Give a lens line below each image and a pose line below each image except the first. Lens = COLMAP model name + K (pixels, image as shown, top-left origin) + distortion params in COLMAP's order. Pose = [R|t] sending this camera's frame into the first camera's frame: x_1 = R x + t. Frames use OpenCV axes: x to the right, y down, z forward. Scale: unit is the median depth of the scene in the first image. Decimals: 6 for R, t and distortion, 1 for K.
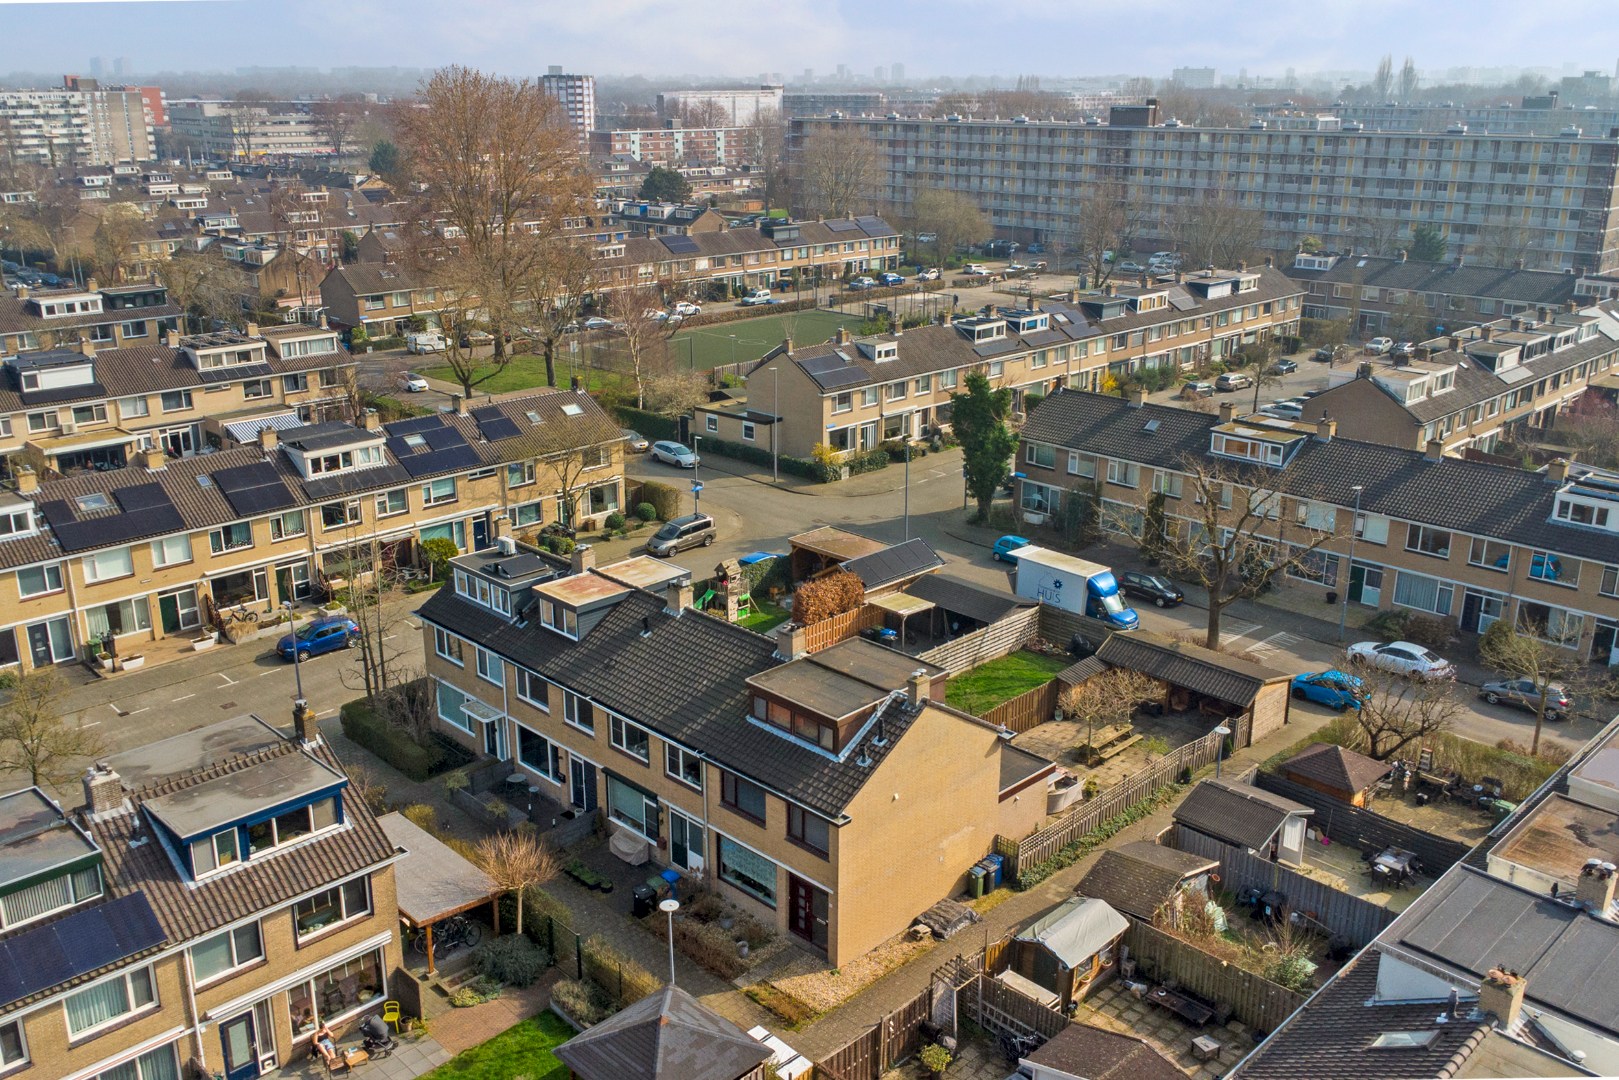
lens RADIAL K [[1392.4, 0, 809.5], [0, 1392.4, 540.0], [0, 0, 1]] dist [0.001417, 0.000626]
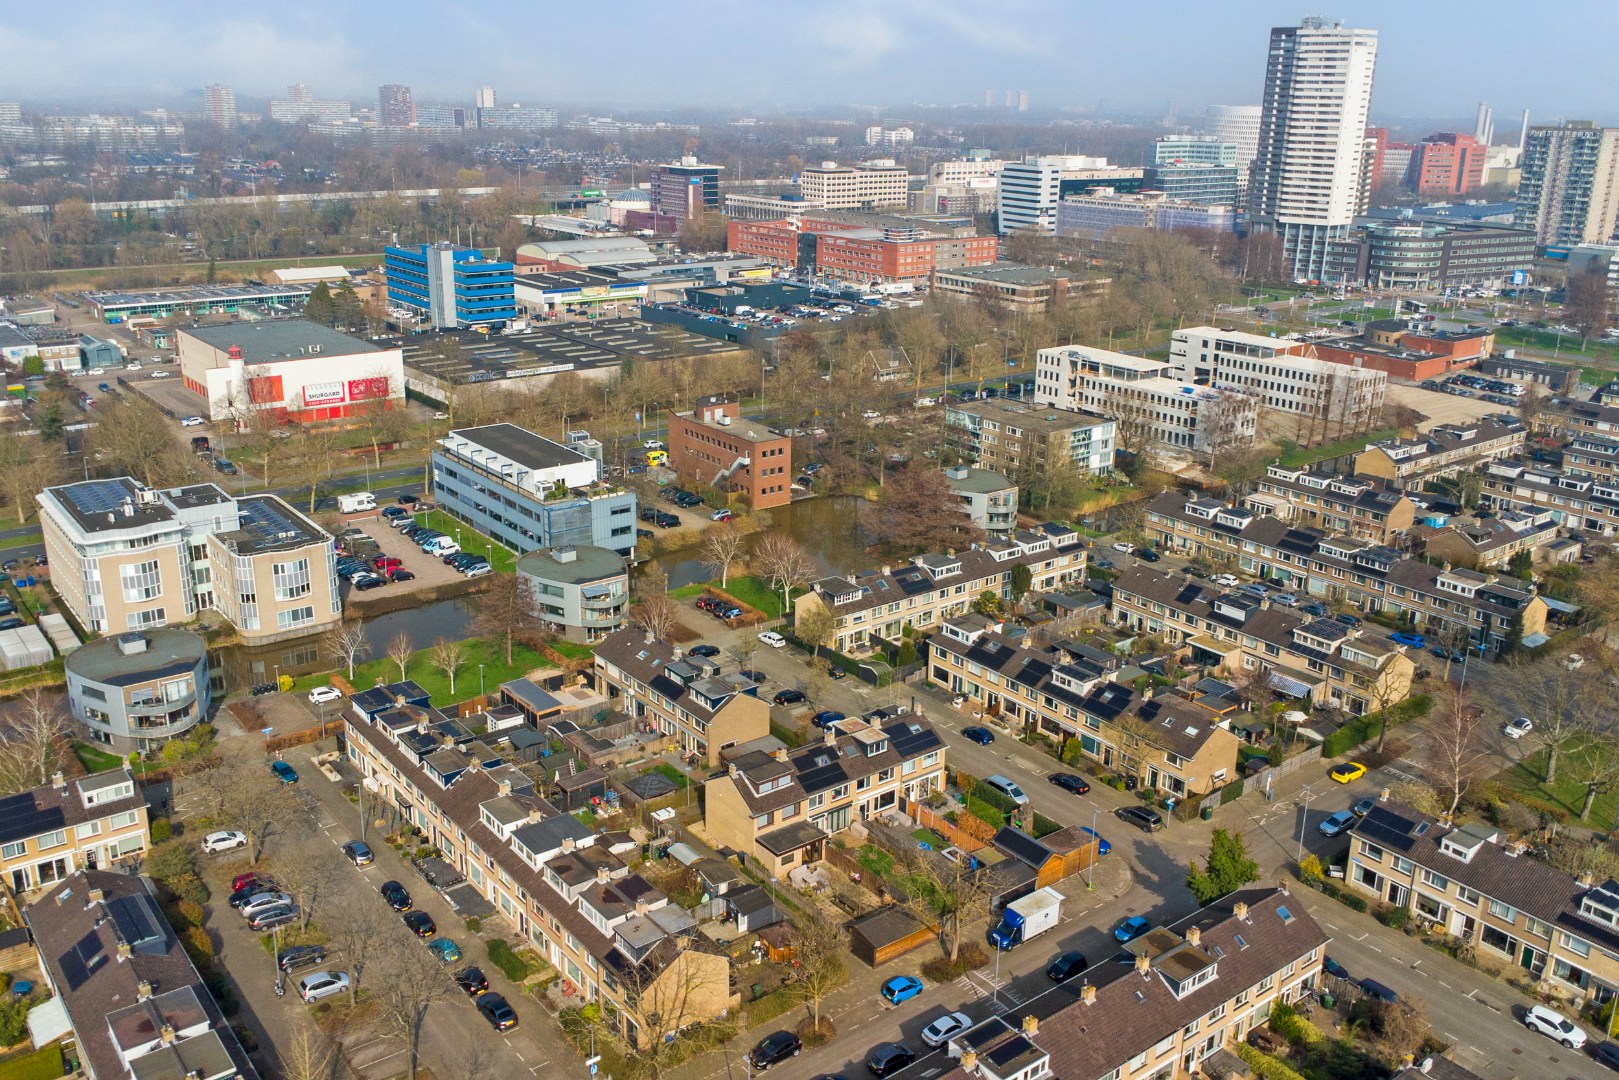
lens RADIAL K [[1392.4, 0, 809.5], [0, 1392.4, 540.0], [0, 0, 1]] dist [0.001417, 0.000626]
pose [[-0.126564, 0.300170, -0.945452, 1.158363], [-0.328922, 0.886494, 0.325483, -0.573557], [0.935838, 0.352174, -0.013466, 0.437714]]
